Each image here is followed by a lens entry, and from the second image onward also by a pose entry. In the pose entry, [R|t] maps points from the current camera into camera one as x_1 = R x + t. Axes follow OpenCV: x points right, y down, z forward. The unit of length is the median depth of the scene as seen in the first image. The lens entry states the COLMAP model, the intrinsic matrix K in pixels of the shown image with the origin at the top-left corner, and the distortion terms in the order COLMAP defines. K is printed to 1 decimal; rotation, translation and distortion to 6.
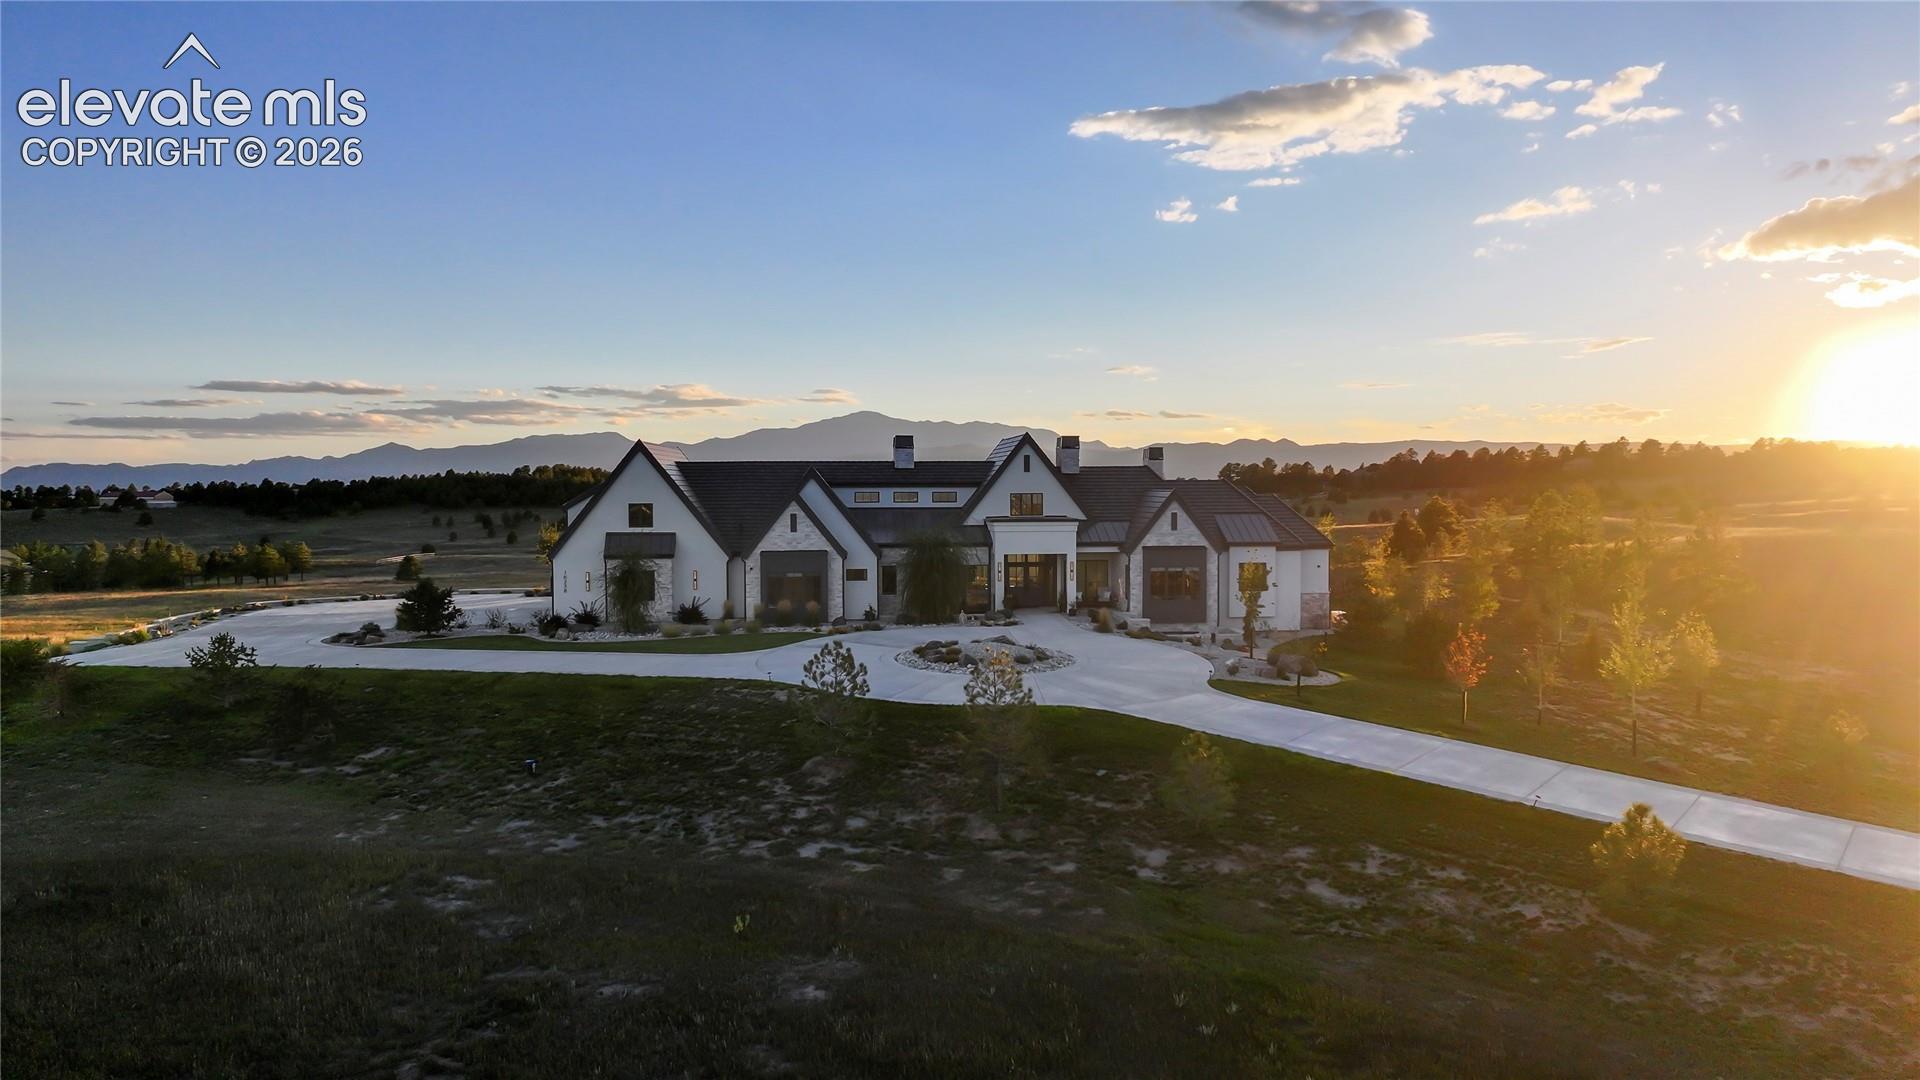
lens RADIAL K [[1321.5, 0, 960.0], [0, 1321.5, 540.0], [0, 0, 1]] dist [0.006626, 0.000418]
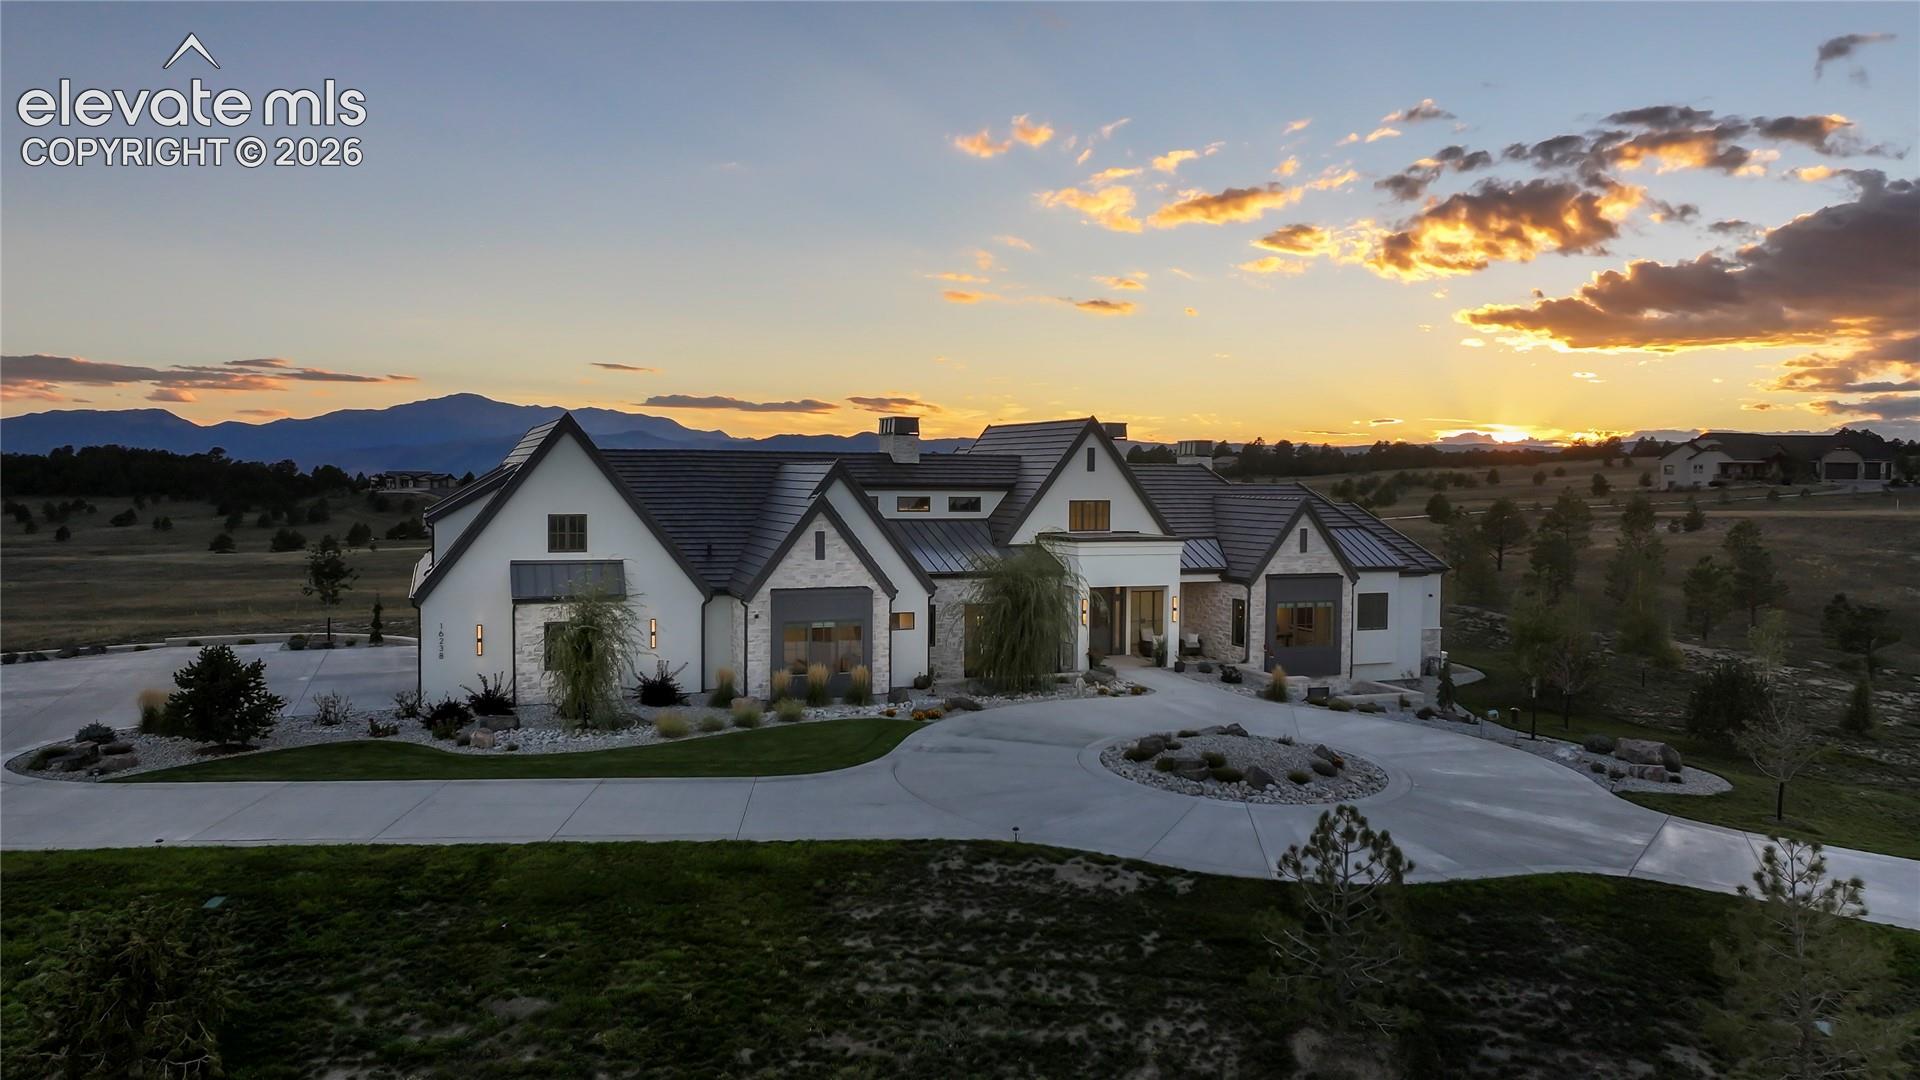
lens RADIAL K [[1346.9, 0, 962.7], [0, 1346.9, 527.4], [0, 0, 1]] dist [0.001745, 0.008901]
pose [[0.961518, 0.001436, 0.274738, -0.242700], [-0.000416, 0.999993, -0.003772, -0.019507], [-0.274741, 0.003512, 0.961512, 0.336652]]
